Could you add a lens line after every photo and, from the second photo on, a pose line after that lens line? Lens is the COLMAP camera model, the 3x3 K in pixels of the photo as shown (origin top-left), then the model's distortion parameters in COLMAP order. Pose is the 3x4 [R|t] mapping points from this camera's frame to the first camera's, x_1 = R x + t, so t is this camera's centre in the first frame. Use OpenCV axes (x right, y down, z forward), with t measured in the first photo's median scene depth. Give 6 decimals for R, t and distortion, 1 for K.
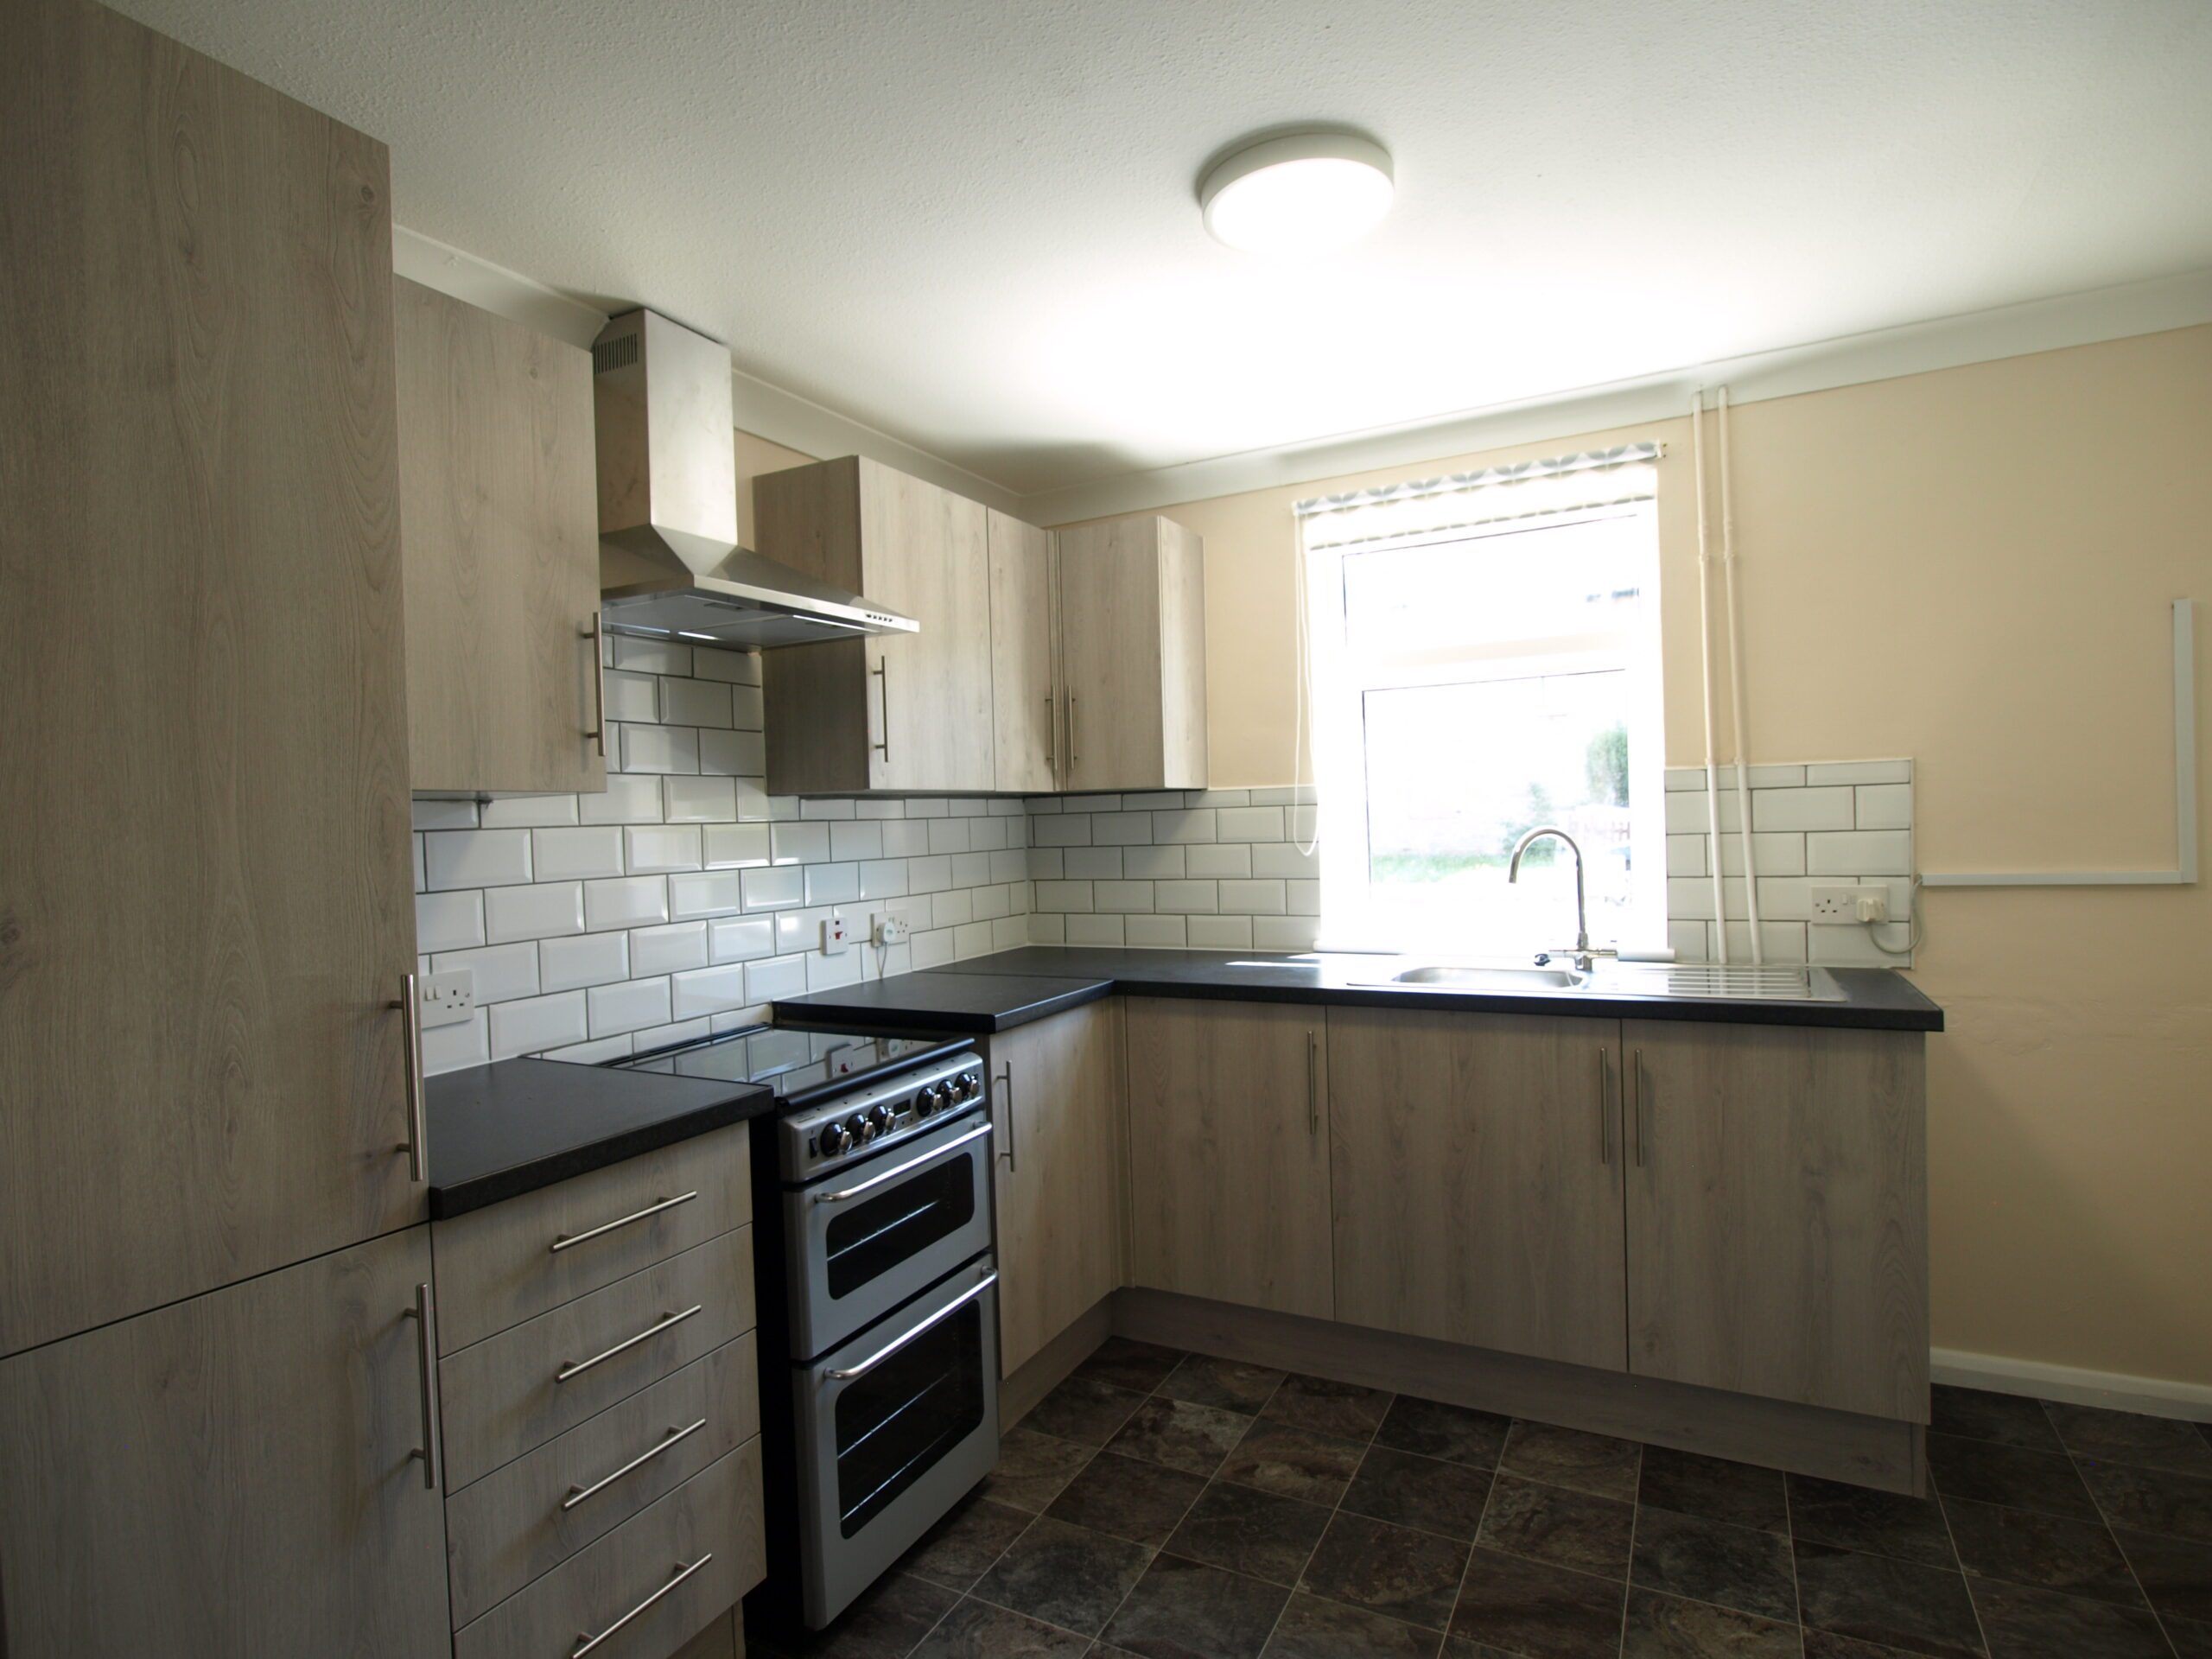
lens RADIAL K [[1157.2, 0, 1098.9], [0, 1157.2, 827.5], [0, 0, 1]] dist [-0.001655, -0.000453]
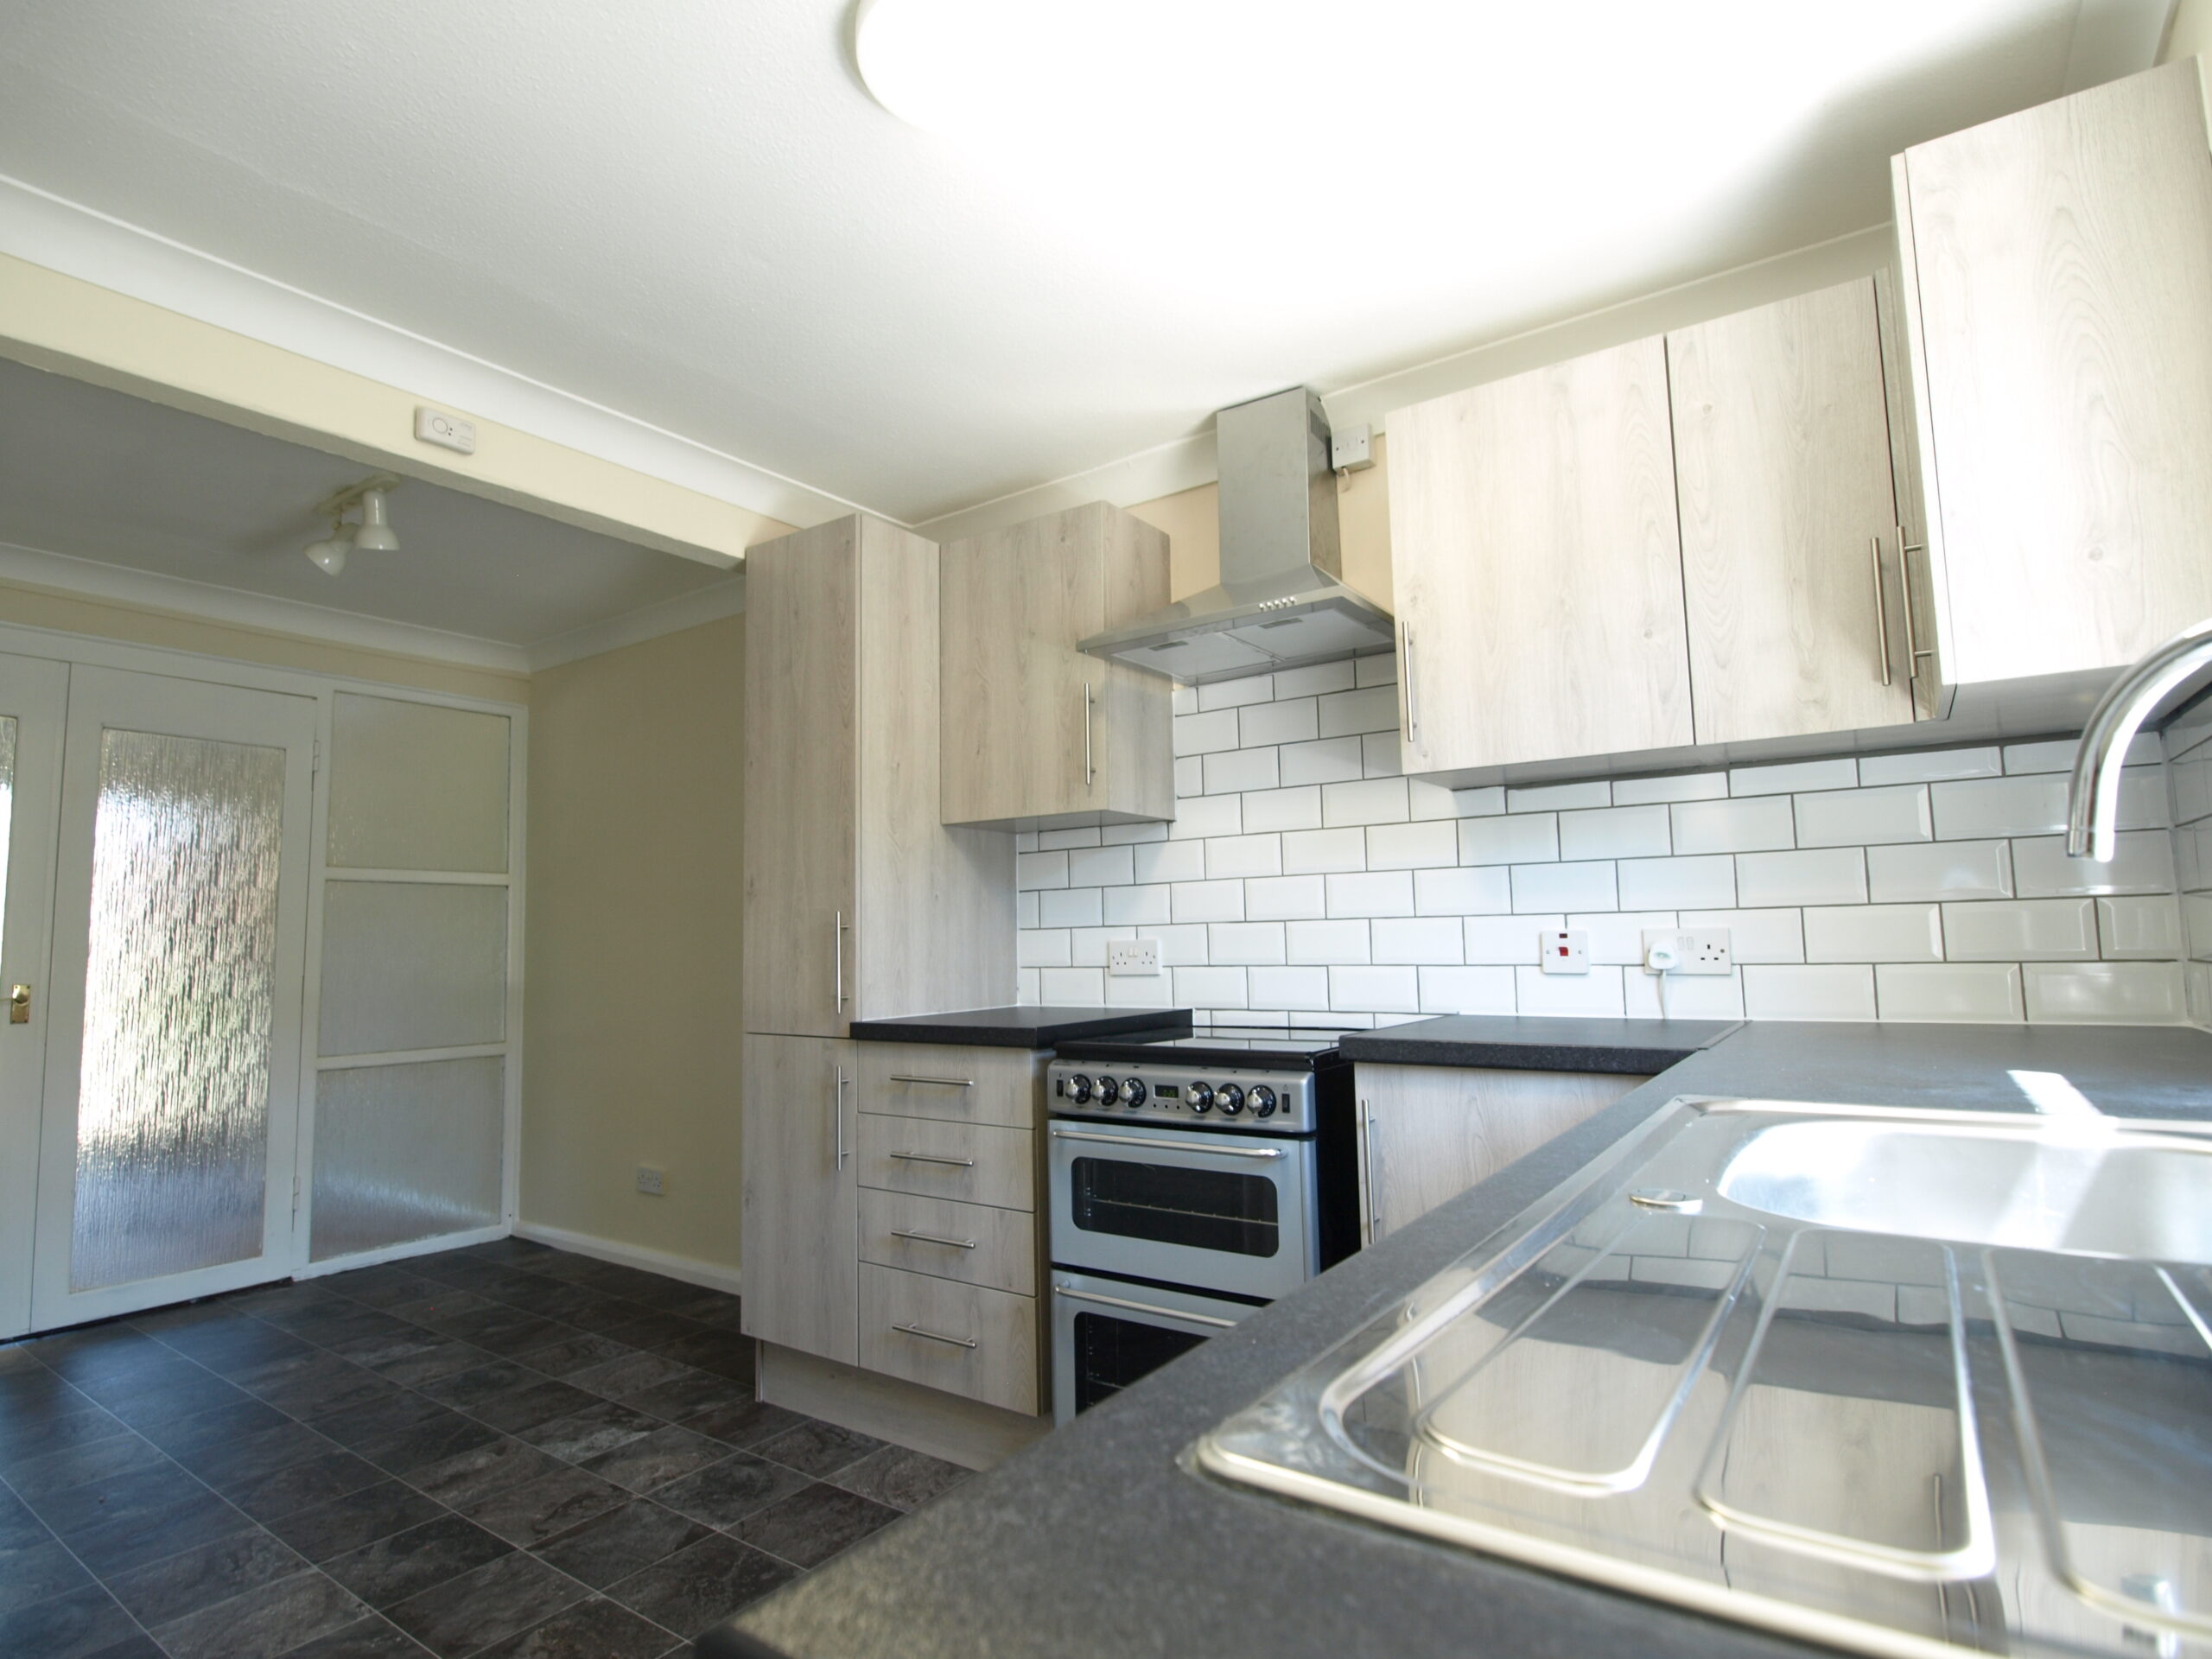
lens RADIAL K [[1157.2, 0, 1096.3], [0, 1157.2, 836.0], [0, 0, 1]] dist [-0.001655, -0.000453]
pose [[-0.128426, -0.058083, -0.990017, 0.879031], [0.015393, 0.998046, -0.060551, 0.079084], [0.991600, -0.023015, -0.127281, 1.092373]]
